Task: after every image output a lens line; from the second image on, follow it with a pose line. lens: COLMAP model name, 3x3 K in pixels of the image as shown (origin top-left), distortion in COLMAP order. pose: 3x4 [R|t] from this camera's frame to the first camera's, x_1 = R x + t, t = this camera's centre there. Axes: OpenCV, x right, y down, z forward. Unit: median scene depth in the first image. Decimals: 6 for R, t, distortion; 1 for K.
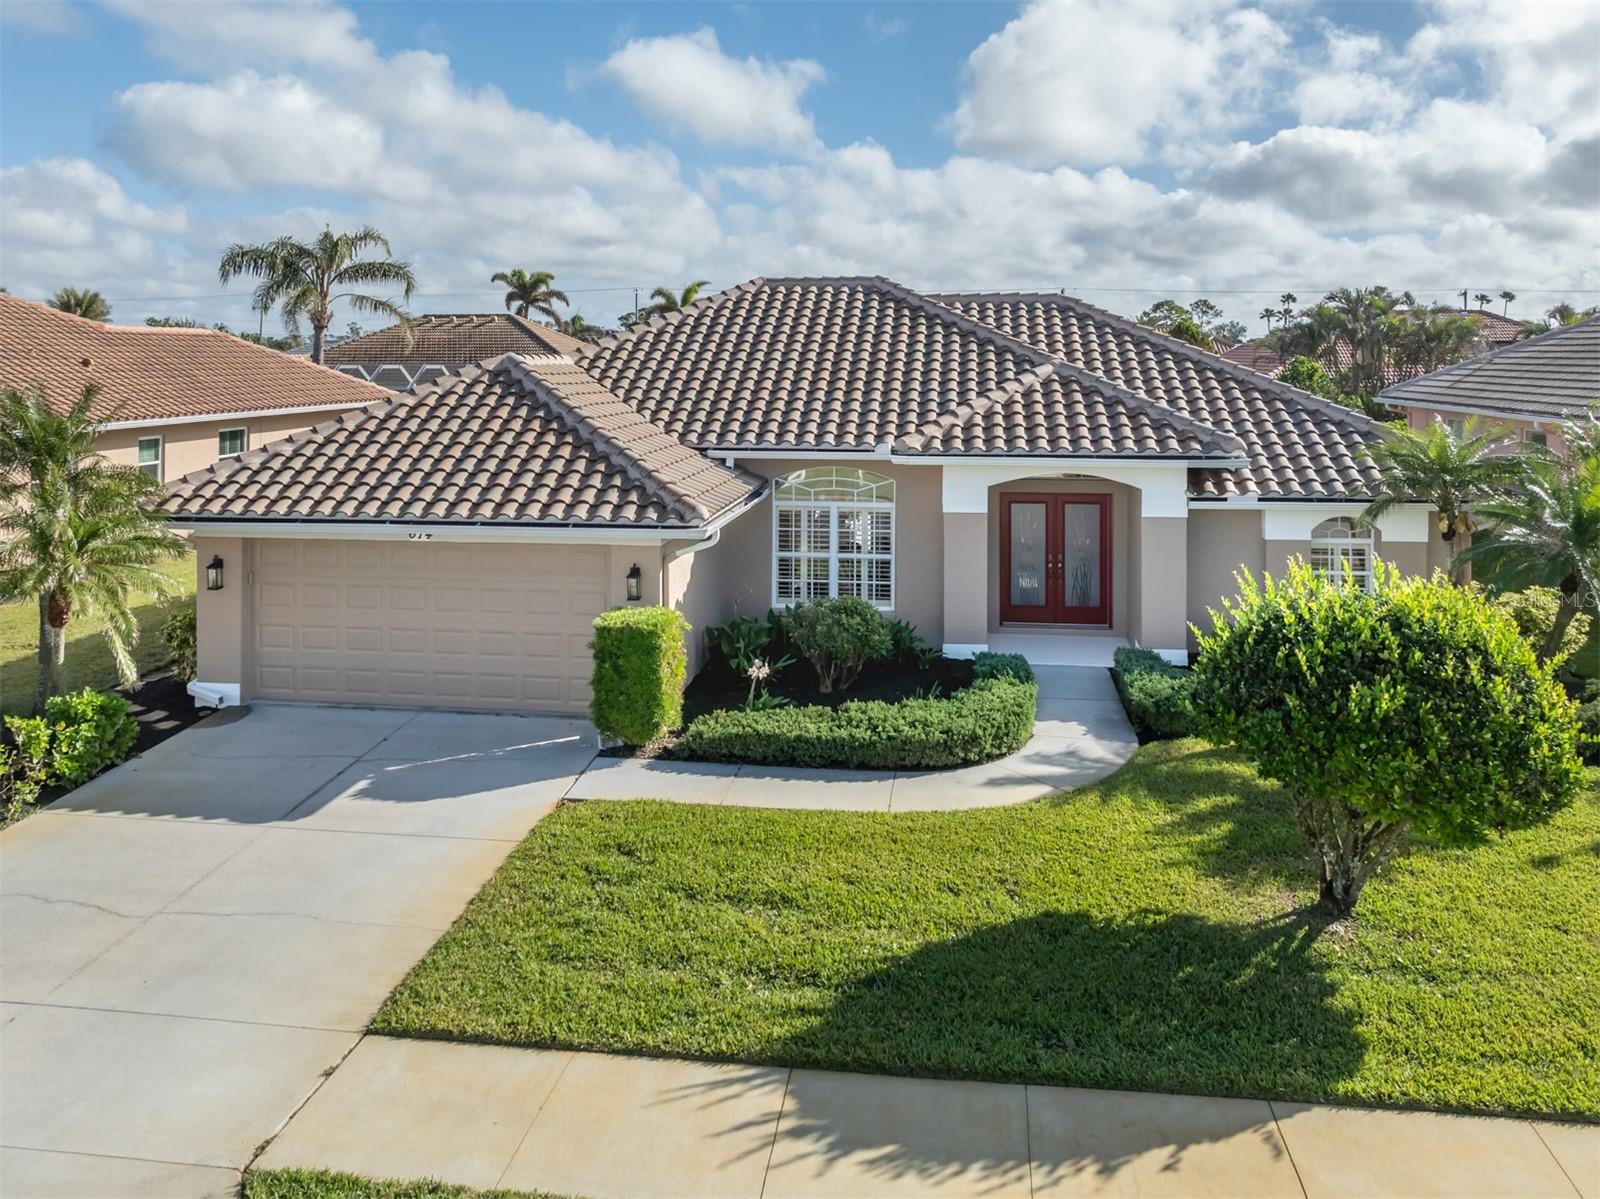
lens RADIAL K [[1301.5, 0, 833.4], [0, 1301.5, 422.2], [0, 0, 1]] dist [-0.034377, 0.013173]
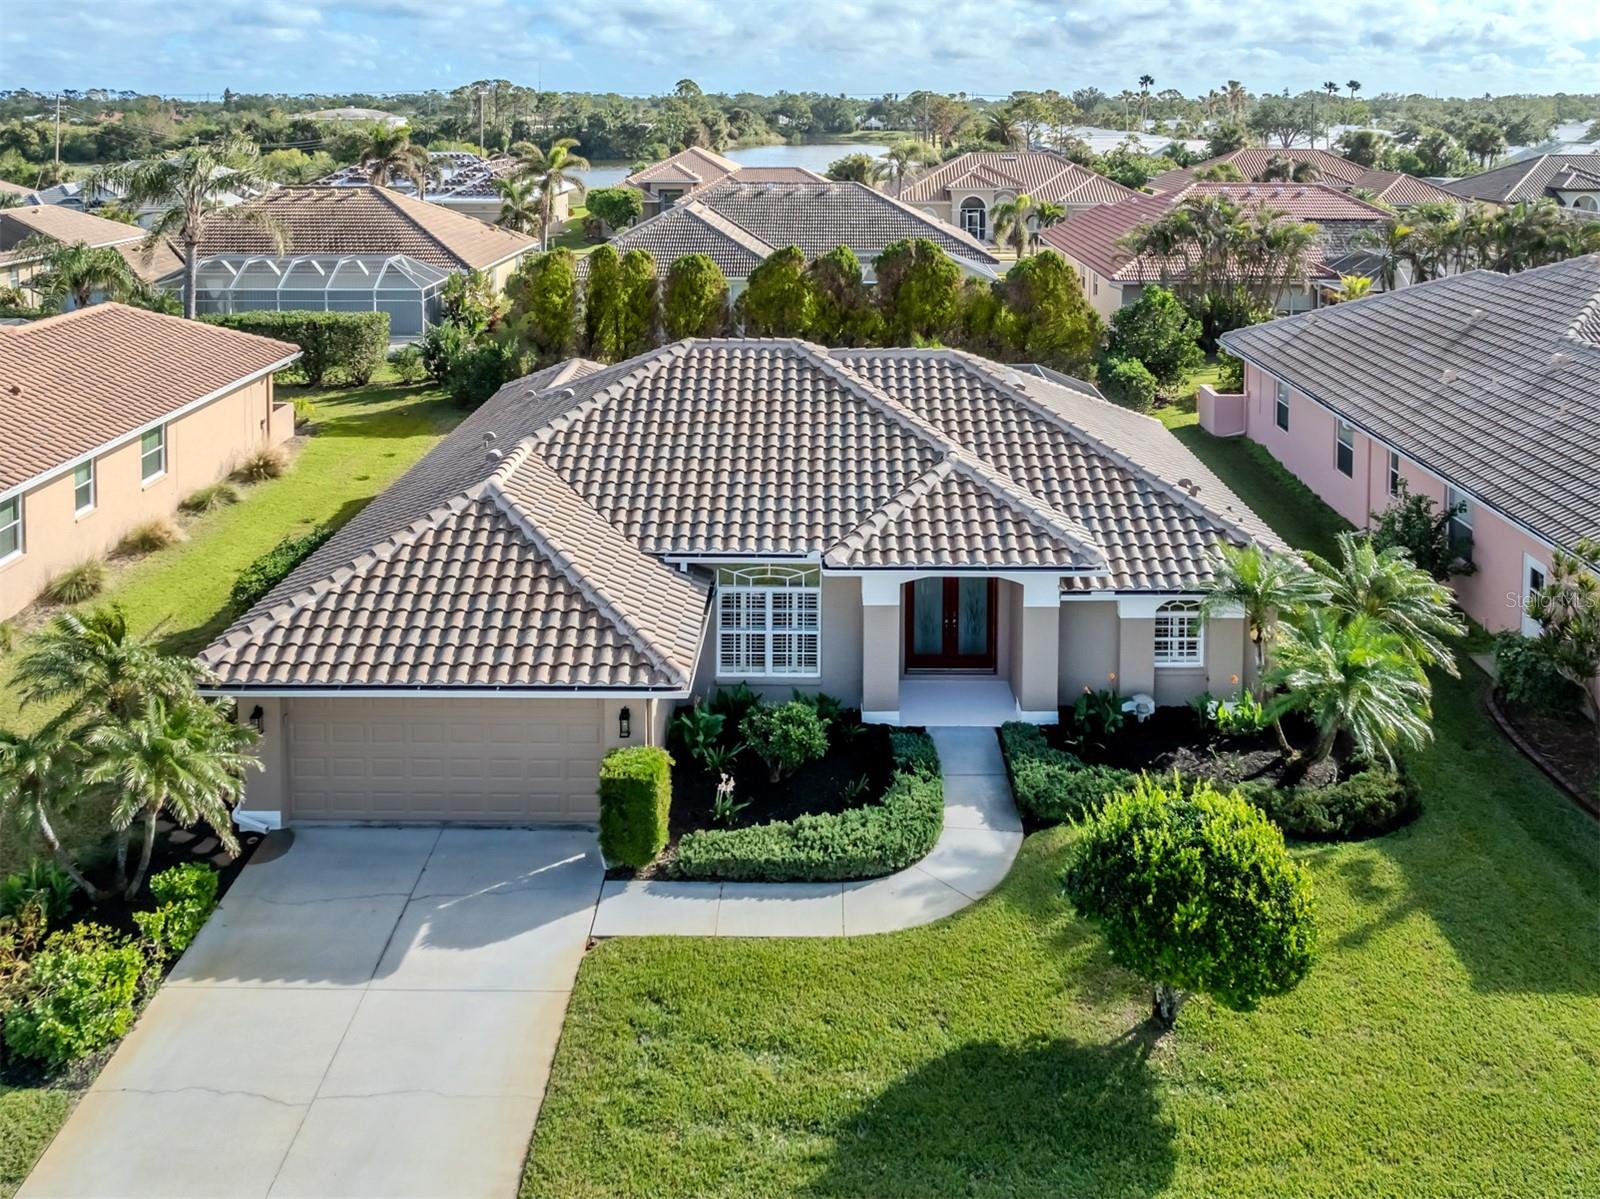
lens RADIAL K [[1389.9, 0, 880.0], [0, 1389.9, 227.0], [0, 0, 1]] dist [-0.027430, 0.006406]
pose [[0.988799, 0.000400, 0.149256, -0.120108], [-0.008415, 0.998555, 0.053073, -0.454364], [-0.149019, -0.053734, 0.987373, -0.333224]]
